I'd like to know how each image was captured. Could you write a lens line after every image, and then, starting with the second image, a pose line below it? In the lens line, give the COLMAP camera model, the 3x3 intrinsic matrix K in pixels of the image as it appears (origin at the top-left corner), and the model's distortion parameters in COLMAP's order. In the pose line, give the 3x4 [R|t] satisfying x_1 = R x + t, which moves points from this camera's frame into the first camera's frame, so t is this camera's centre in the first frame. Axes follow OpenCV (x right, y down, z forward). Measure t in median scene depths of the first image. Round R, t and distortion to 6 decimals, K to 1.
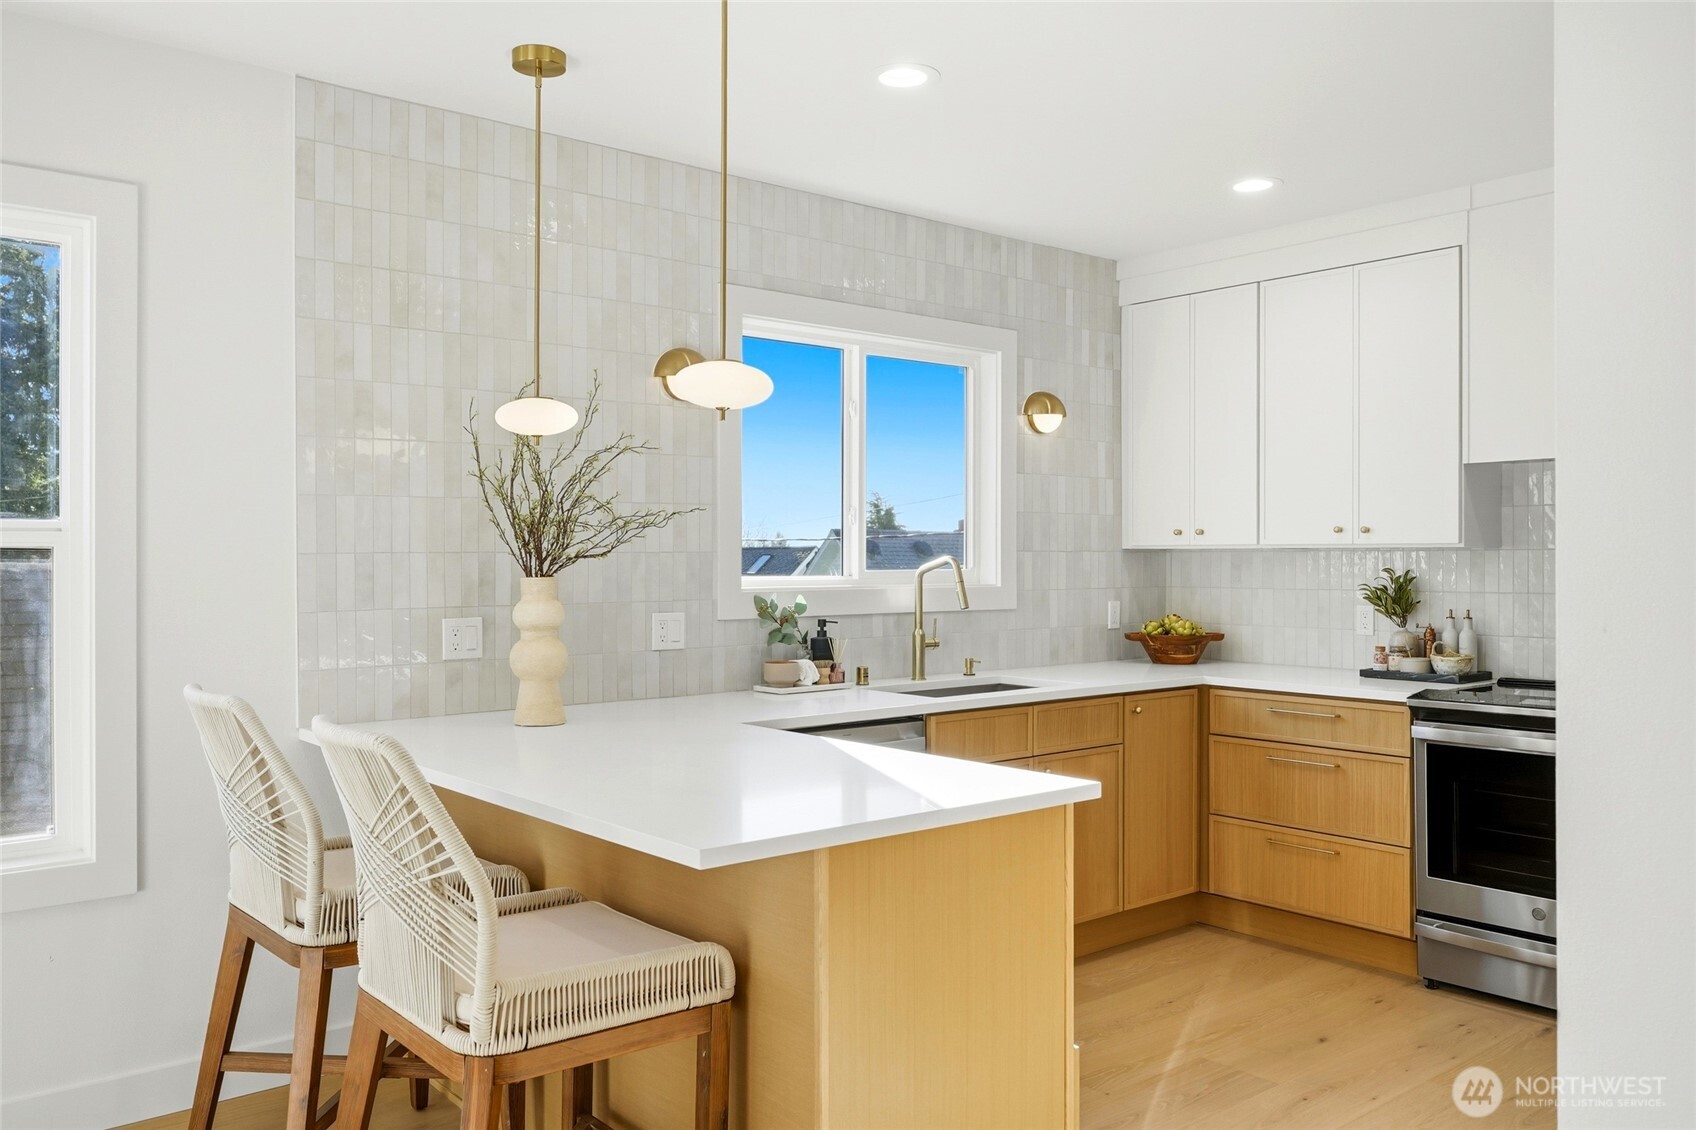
lens RADIAL K [[1322.3, 0, 840.2], [0, 1322.3, 569.5], [0, 0, 1]] dist [0.002858, 0.007025]
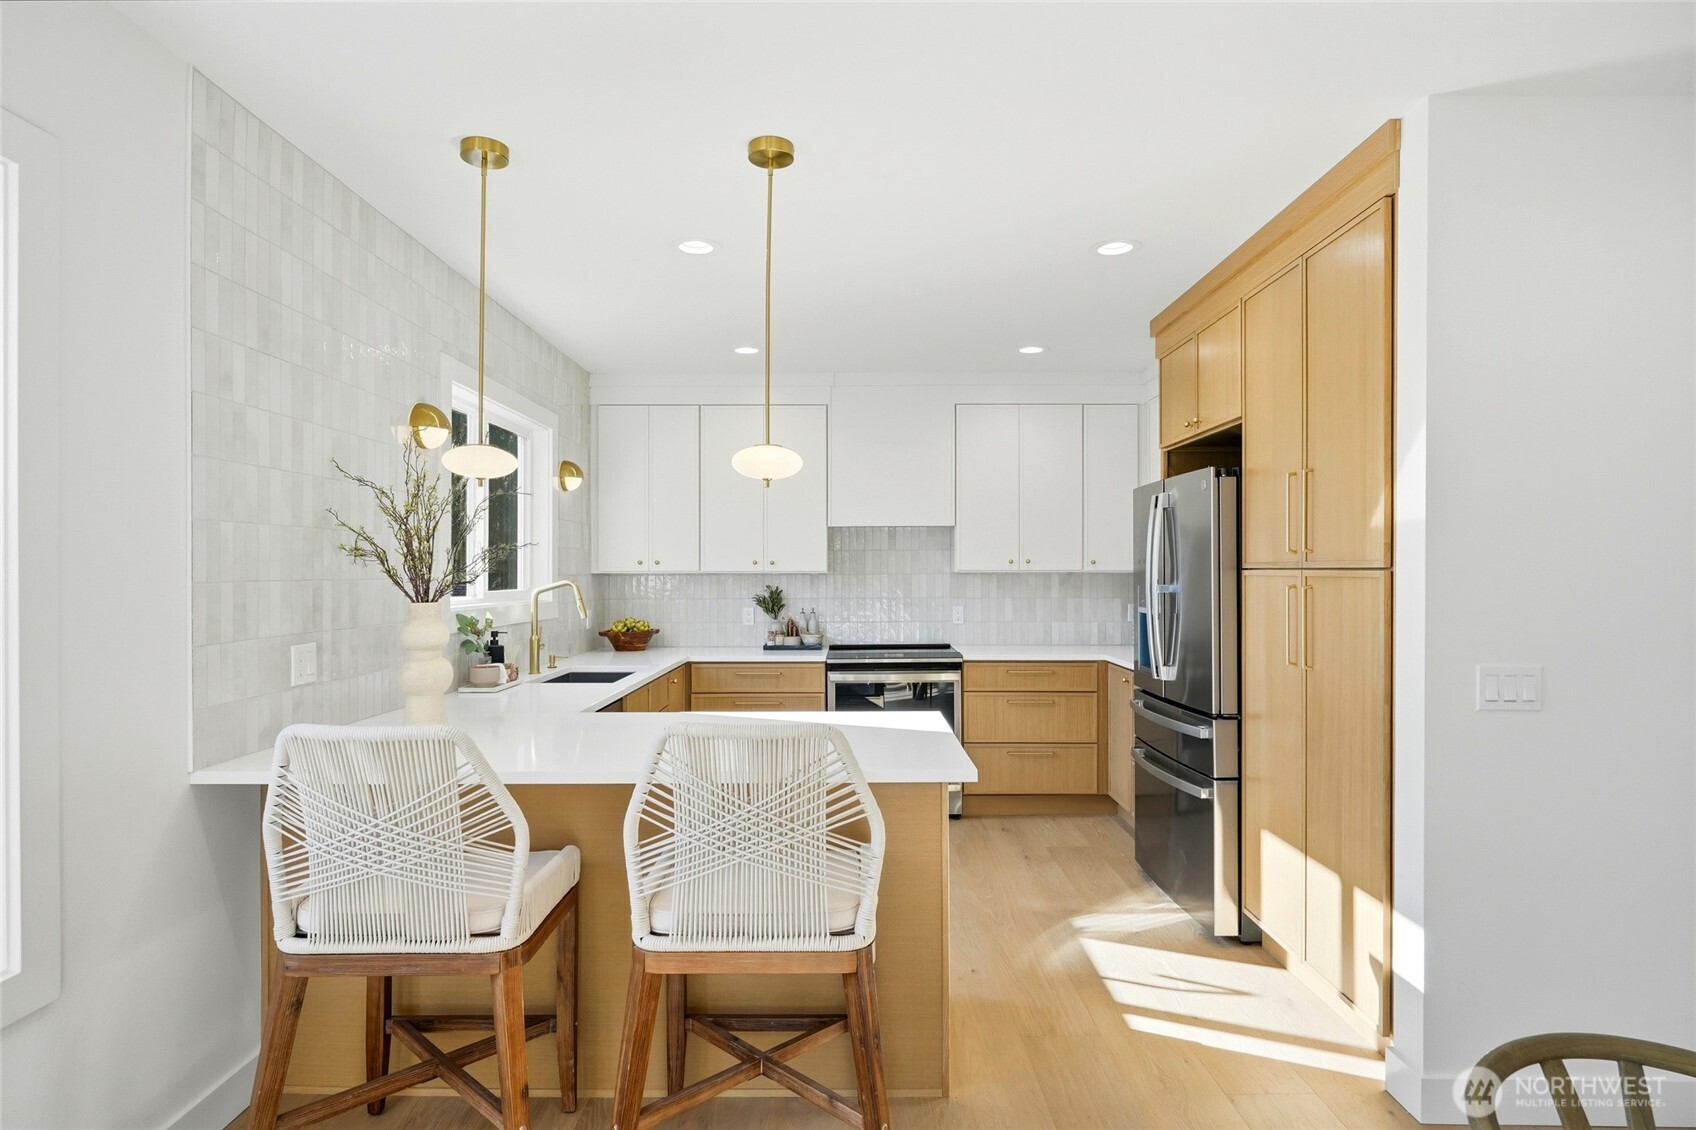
lens RADIAL K [[912.6, 0, 847.8], [0, 912.6, 577.6], [0, 0, 1]] dist [-0.004330, -0.001148]
pose [[0.641447, -0.003454, 0.767160, -0.553215], [0.007747, 0.999968, -0.001975, -0.010207], [-0.767128, 0.007210, 0.641453, 0.221611]]
